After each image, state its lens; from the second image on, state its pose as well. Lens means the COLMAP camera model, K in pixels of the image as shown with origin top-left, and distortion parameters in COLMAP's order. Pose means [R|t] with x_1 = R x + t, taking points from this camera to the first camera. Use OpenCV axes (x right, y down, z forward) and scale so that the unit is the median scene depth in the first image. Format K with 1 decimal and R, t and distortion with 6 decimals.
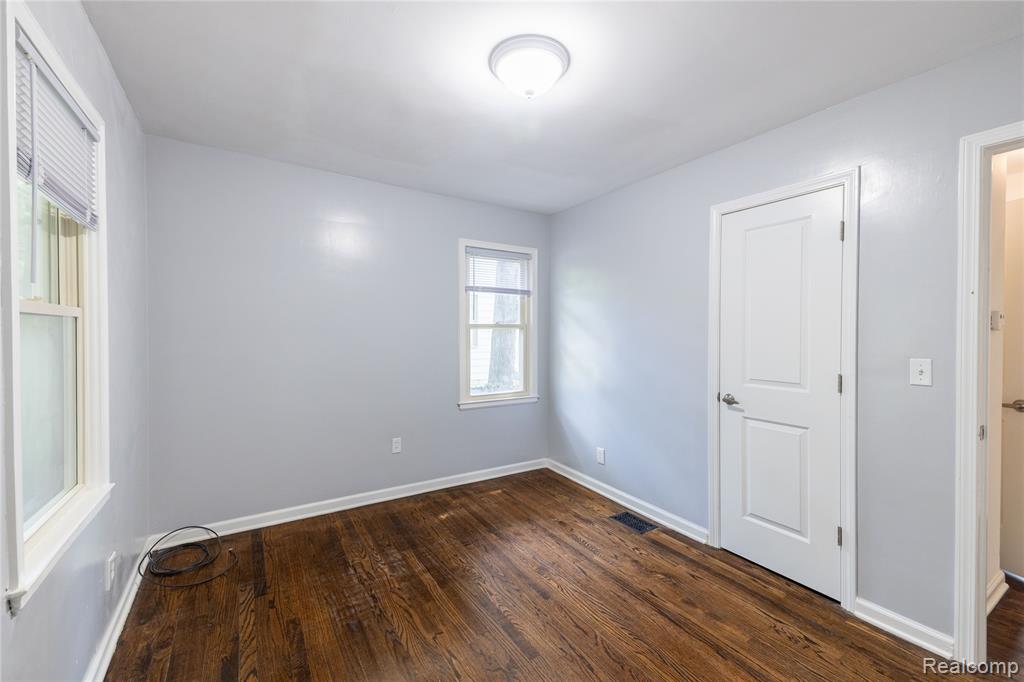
lens RADIAL K [[417.9, 0, 514.2], [0, 417.9, 336.0], [0, 0, 1]] dist [0.061549, -0.022678]
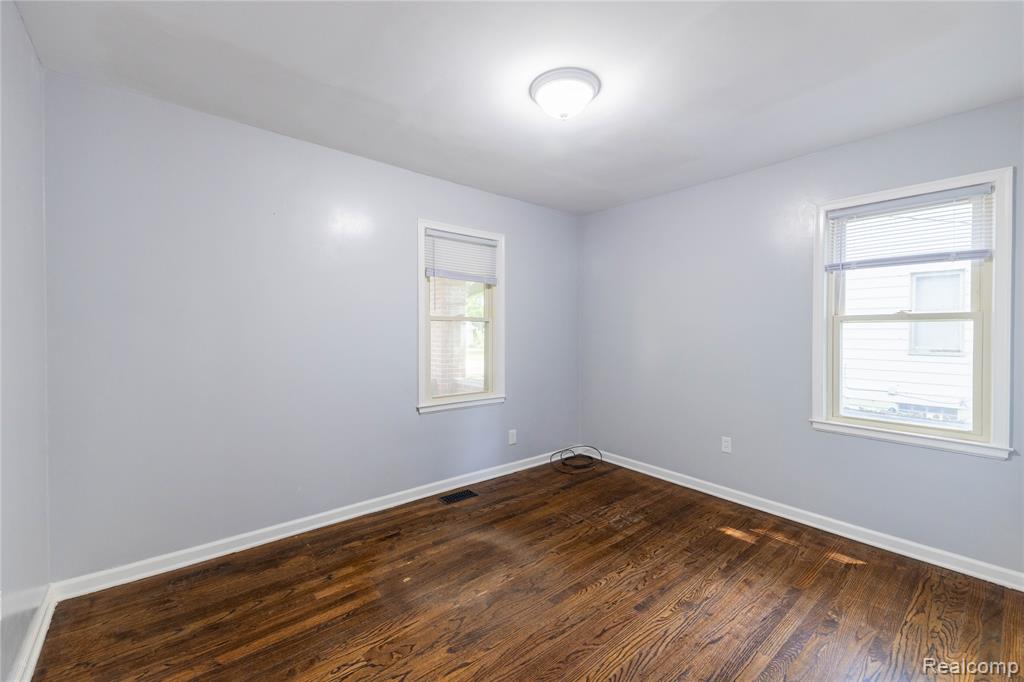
lens RADIAL K [[417.9, 0, 514.2], [0, 417.9, 336.0], [0, 0, 1]] dist [0.061549, -0.022678]
pose [[0.134939, 0.011998, -0.990781, 0.776717], [-0.010416, 0.999889, 0.010690, 0.005204], [0.990799, 0.008878, 0.135049, 0.481215]]
